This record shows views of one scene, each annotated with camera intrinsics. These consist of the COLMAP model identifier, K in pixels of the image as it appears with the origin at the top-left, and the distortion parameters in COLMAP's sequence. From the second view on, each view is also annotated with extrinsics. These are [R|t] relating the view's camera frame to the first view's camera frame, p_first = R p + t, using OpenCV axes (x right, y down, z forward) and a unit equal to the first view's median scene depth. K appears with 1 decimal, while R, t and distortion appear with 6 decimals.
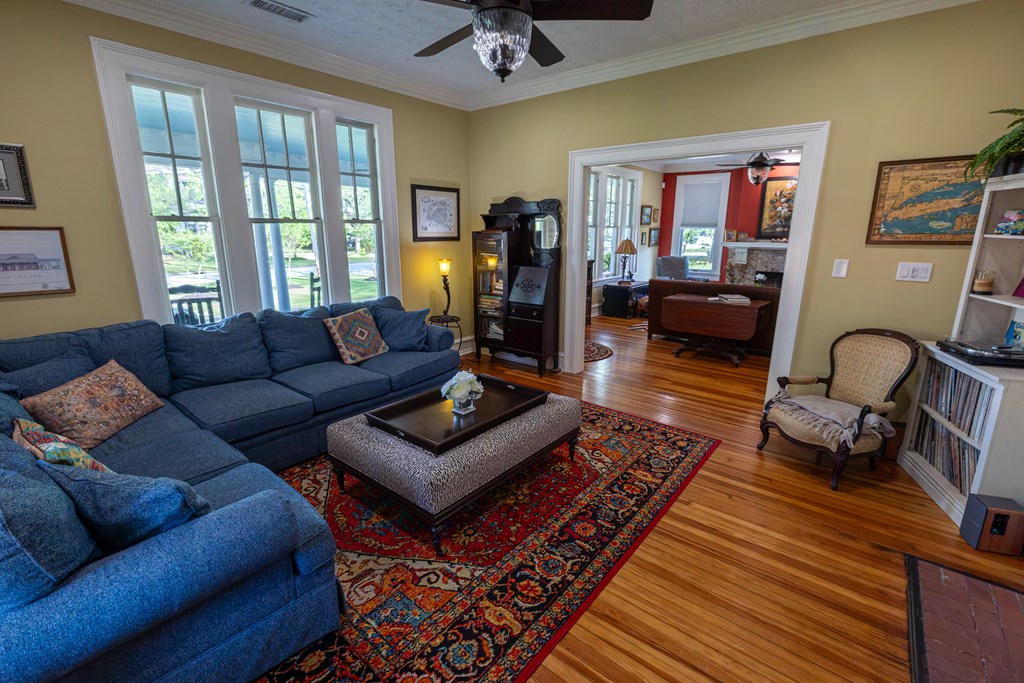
lens RADIAL K [[441.9, 0, 511.8], [0, 441.9, 337.7], [0, 0, 1]] dist [-0.001096, -0.000086]
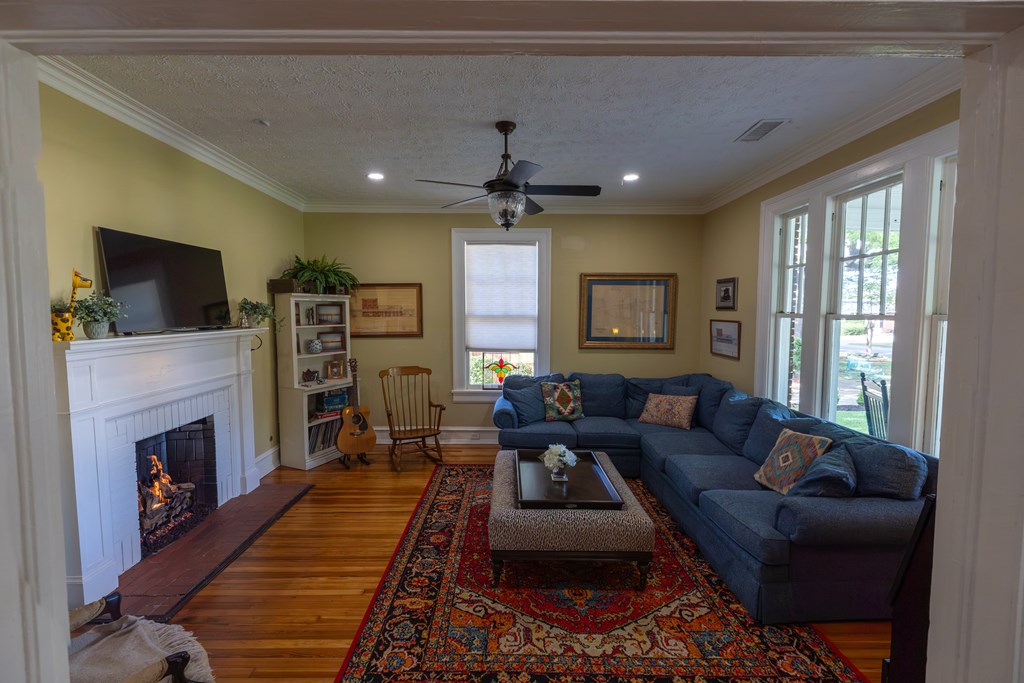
lens RADIAL K [[441.9, 0, 511.1], [0, 441.9, 340.5], [0, 0, 1]] dist [-0.001096, -0.000086]
pose [[-0.765264, 0.037198, -0.642640, 0.743343], [-0.155675, 0.958001, 0.240832, -0.456567], [0.624608, 0.284343, -0.727333, 1.718376]]
